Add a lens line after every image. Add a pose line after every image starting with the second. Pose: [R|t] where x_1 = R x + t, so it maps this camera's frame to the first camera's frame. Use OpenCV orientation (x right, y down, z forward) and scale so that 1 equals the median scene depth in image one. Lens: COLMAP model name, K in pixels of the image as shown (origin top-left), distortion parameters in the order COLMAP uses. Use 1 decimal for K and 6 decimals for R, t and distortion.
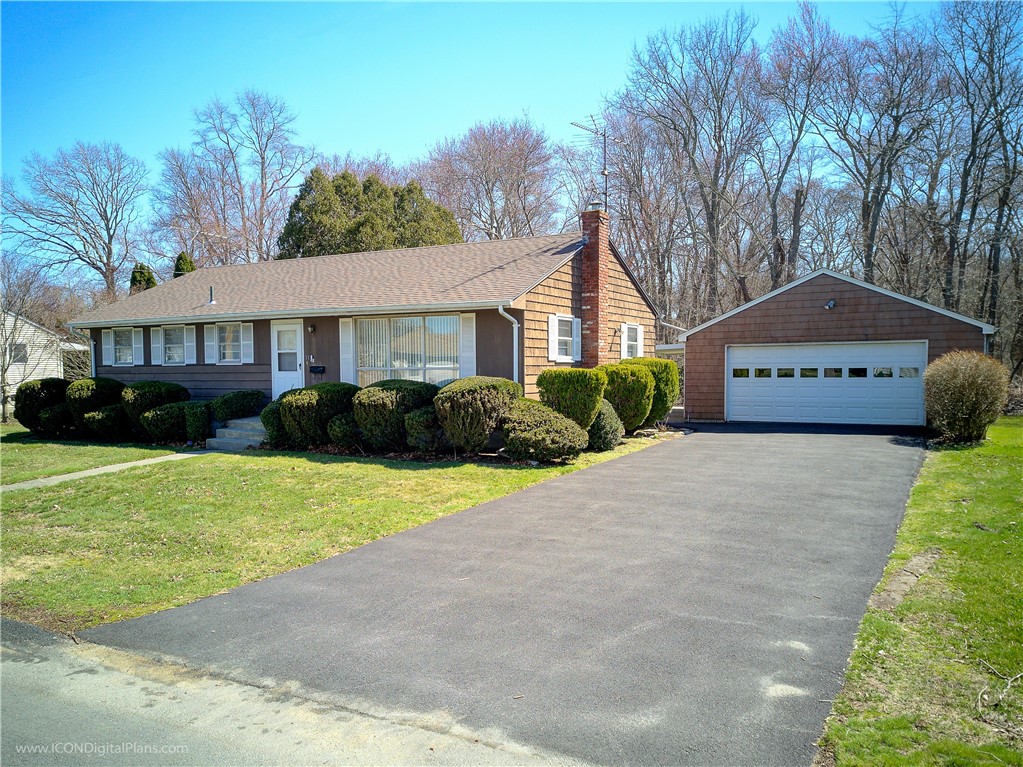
lens RADIAL K [[798.2, 0, 532.2], [0, 798.2, 405.4], [0, 0, 1]] dist [0.010116, -0.002621]
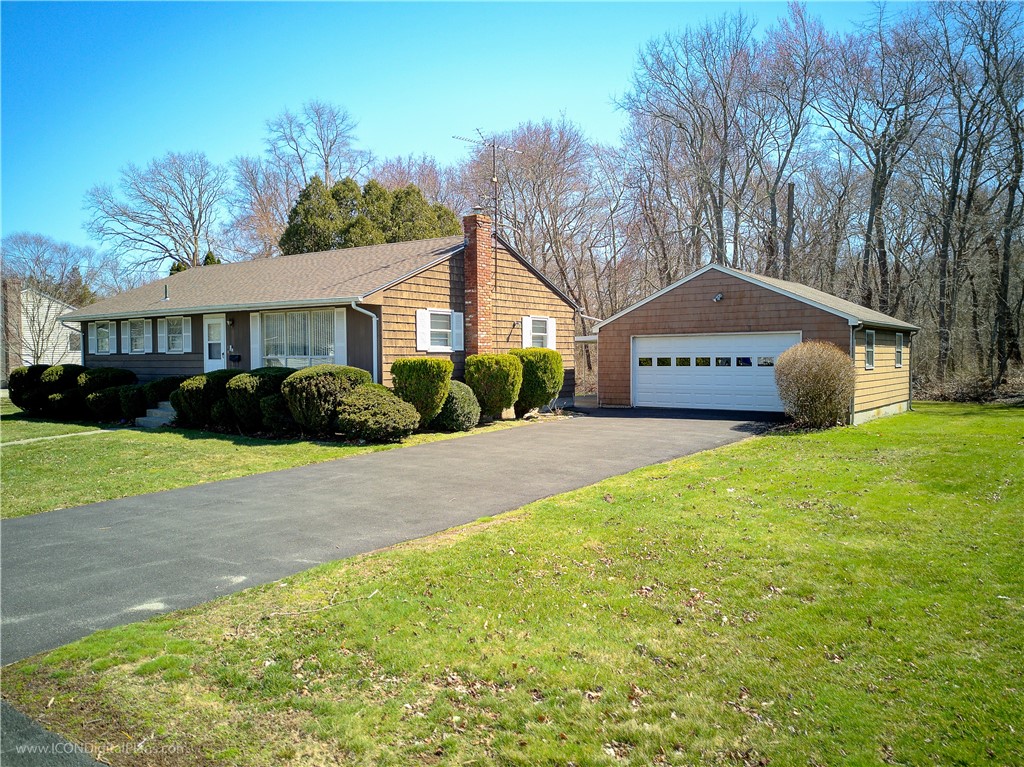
lens RADIAL K [[770.7, 0, 526.5], [0, 770.7, 376.7], [0, 0, 1]] dist [0.036229, -0.048623]
pose [[0.993908, 0.004789, -0.110112, 0.235363], [-0.006977, 0.999786, -0.019491, 0.000345], [0.109995, 0.020141, 0.993728, -0.043789]]
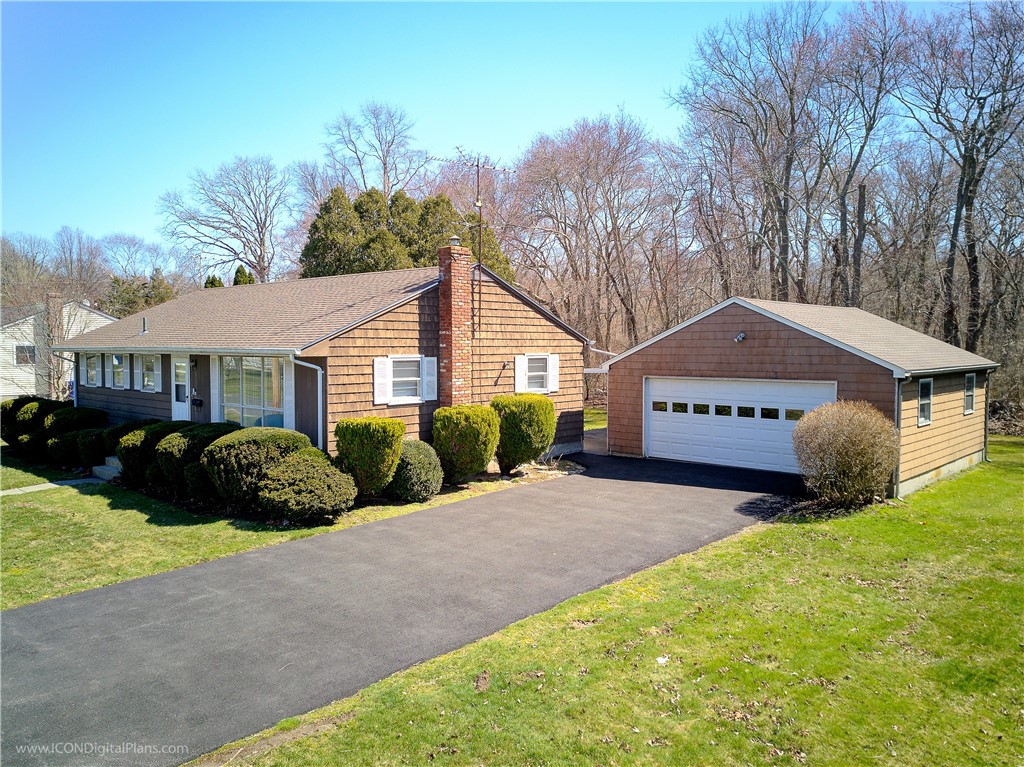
lens RADIAL K [[778.3, 0, 512.0], [0, 778.3, 383.5], [0, 0, 1]] dist [0.010208, 0.000345]
pose [[0.974558, 0.018464, -0.223376, 0.321329], [-0.019610, 0.999803, -0.002911, -0.066663], [0.223278, 0.007218, 0.974728, 0.084129]]
